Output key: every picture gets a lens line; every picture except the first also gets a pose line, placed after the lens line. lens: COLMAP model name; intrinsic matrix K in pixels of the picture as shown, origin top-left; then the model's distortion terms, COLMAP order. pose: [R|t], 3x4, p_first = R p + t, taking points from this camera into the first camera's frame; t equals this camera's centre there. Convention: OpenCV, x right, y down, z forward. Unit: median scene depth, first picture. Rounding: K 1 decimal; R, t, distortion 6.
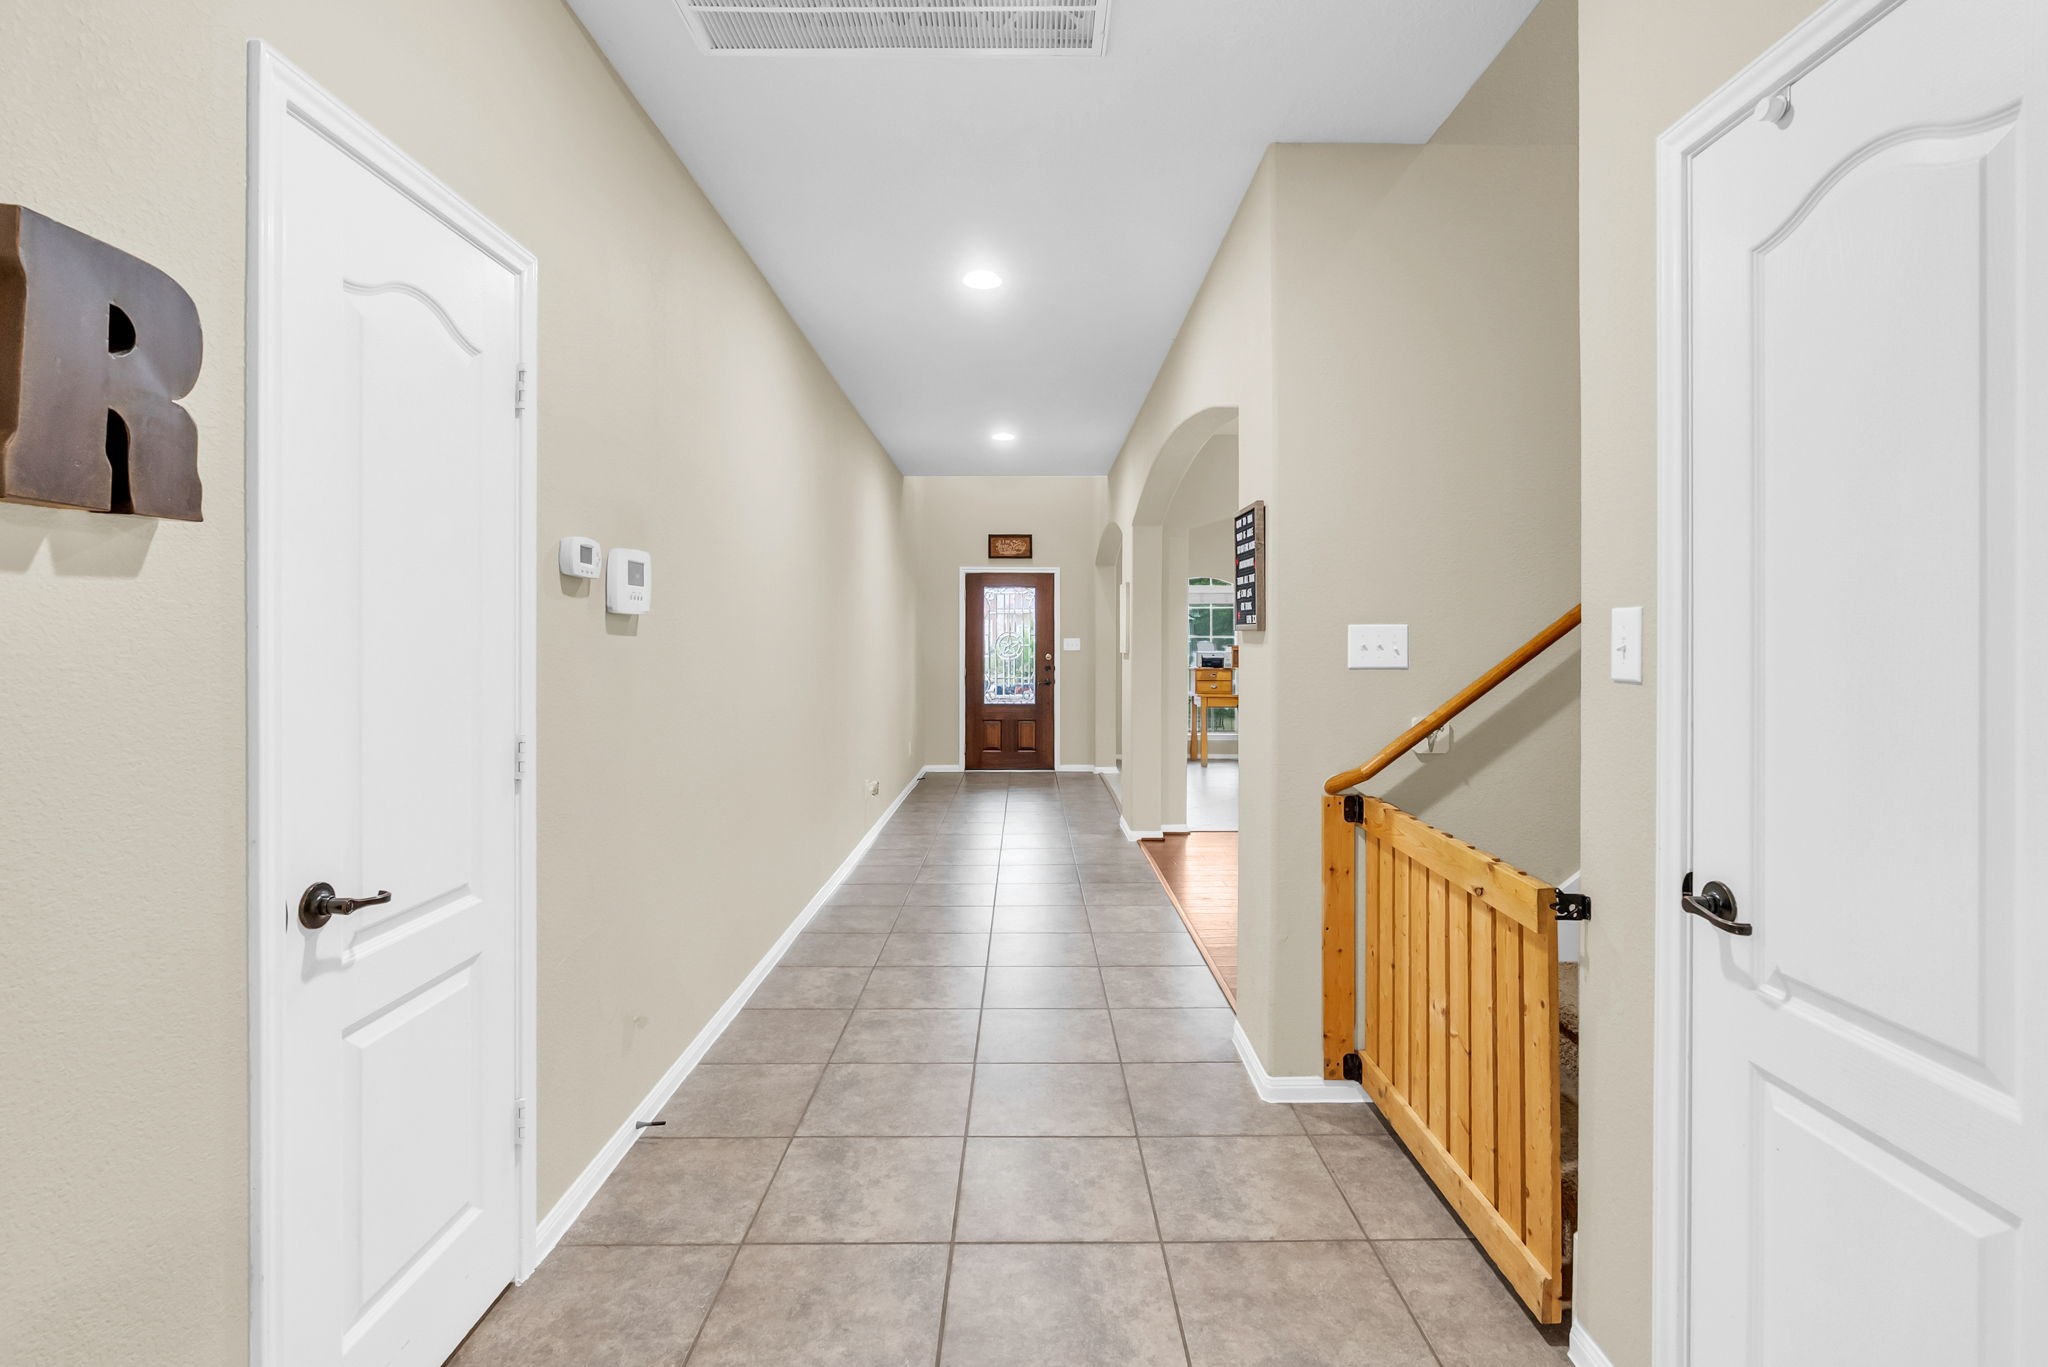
lens RADIAL K [[980.4, 0, 1033.4], [0, 980.4, 656.0], [0, 0, 1]] dist [-0.006113, 0.000530]
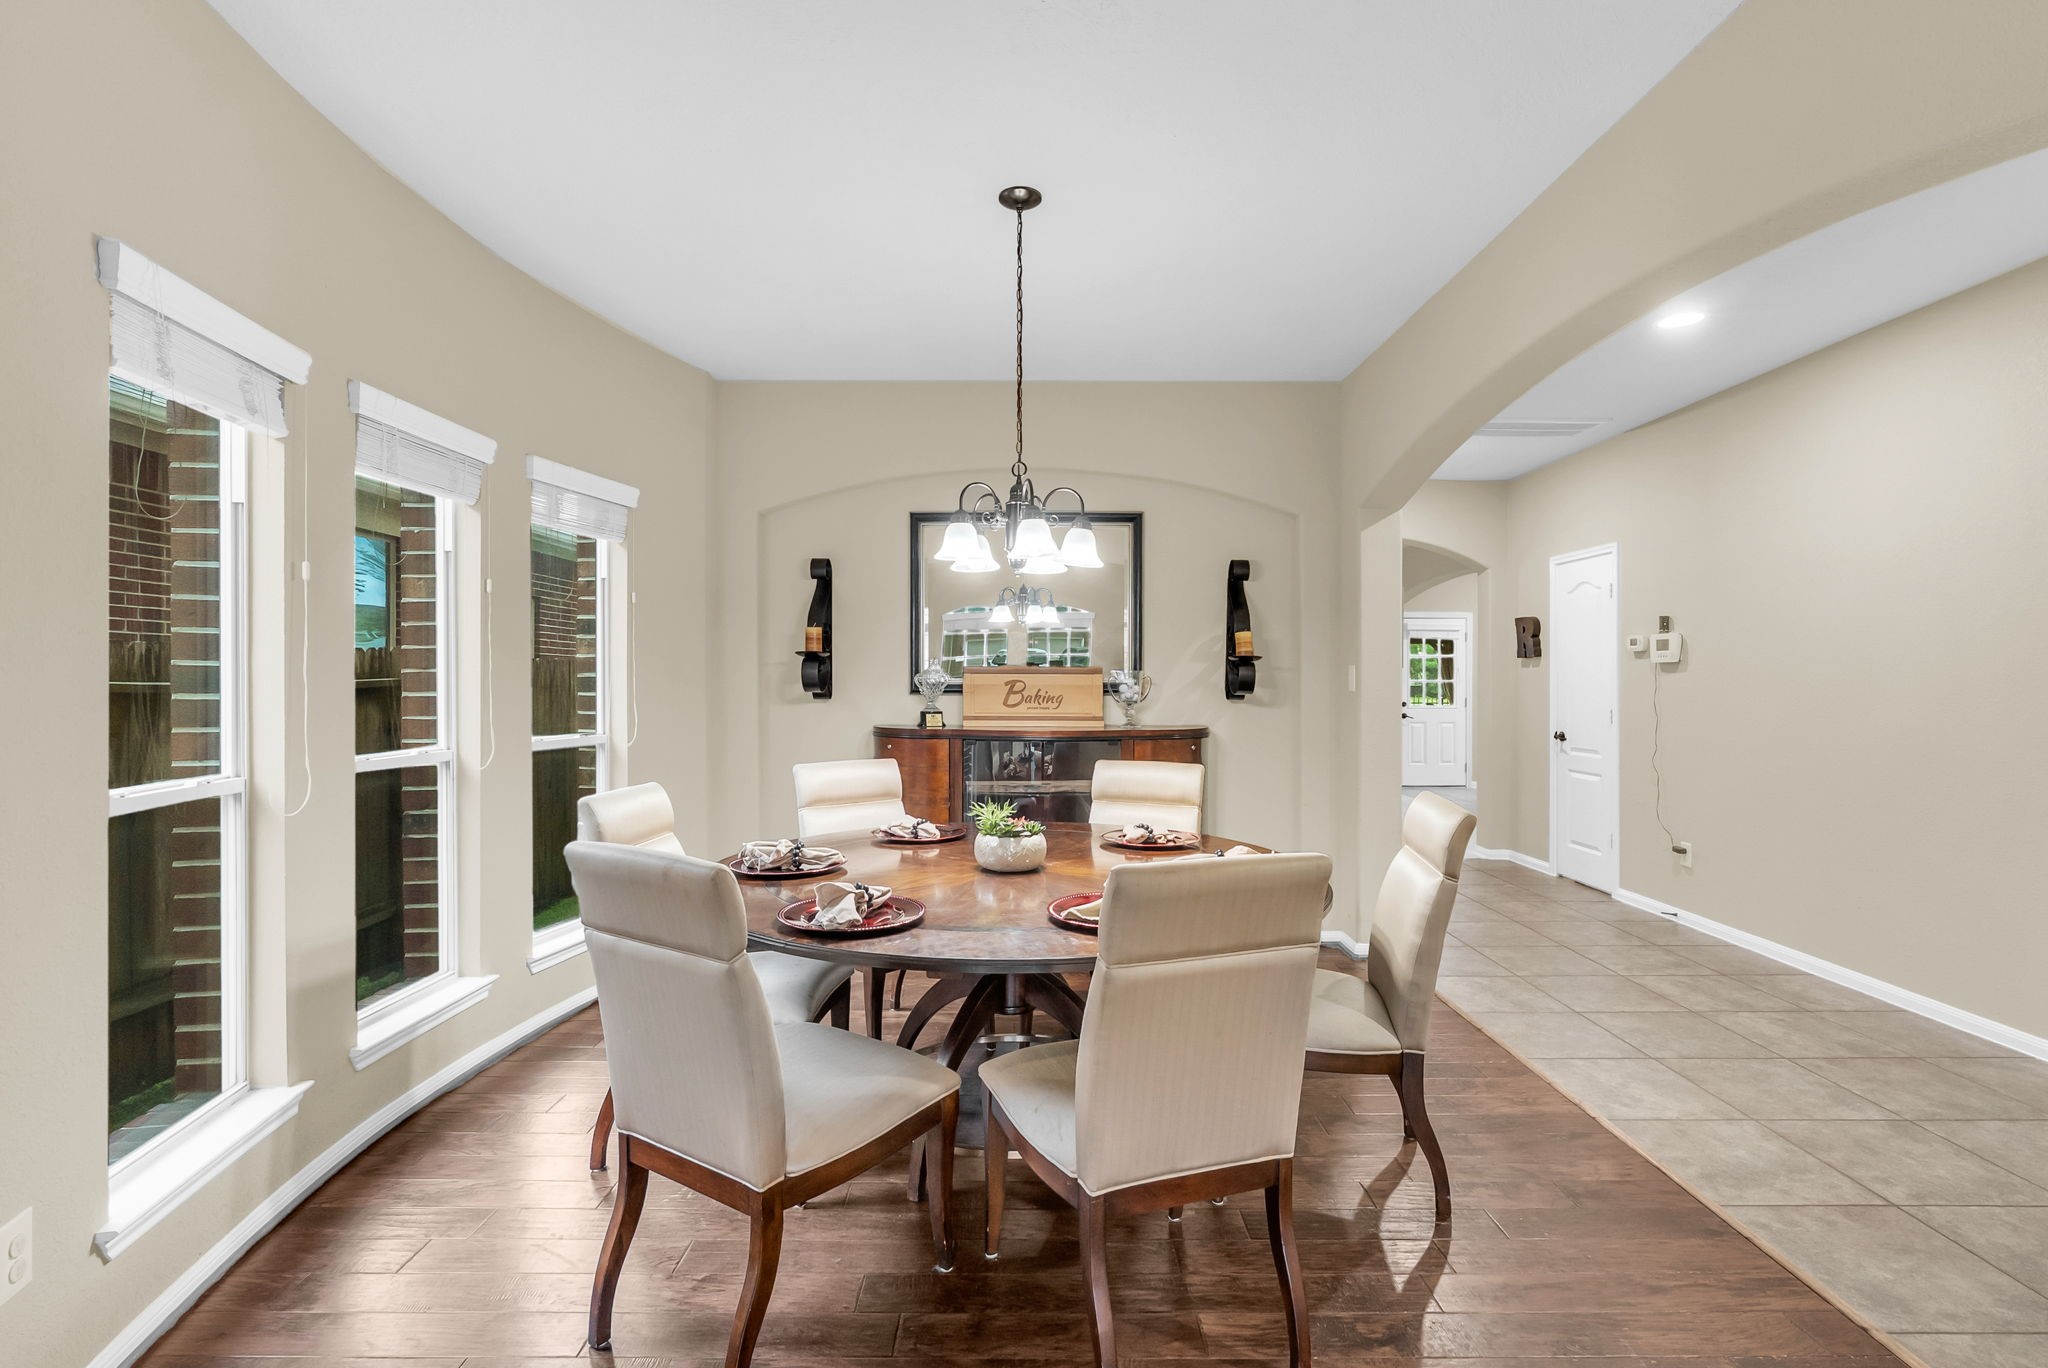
lens RADIAL K [[980.4, 0, 1033.4], [0, 980.4, 656.5], [0, 0, 1]] dist [-0.006113, 0.000530]
pose [[-0.999985, -0.000047, -0.005471, 1.717856], [0.000023, 0.999919, -0.012709, -0.058771], [0.005472, -0.012709, -0.999904, 5.546796]]
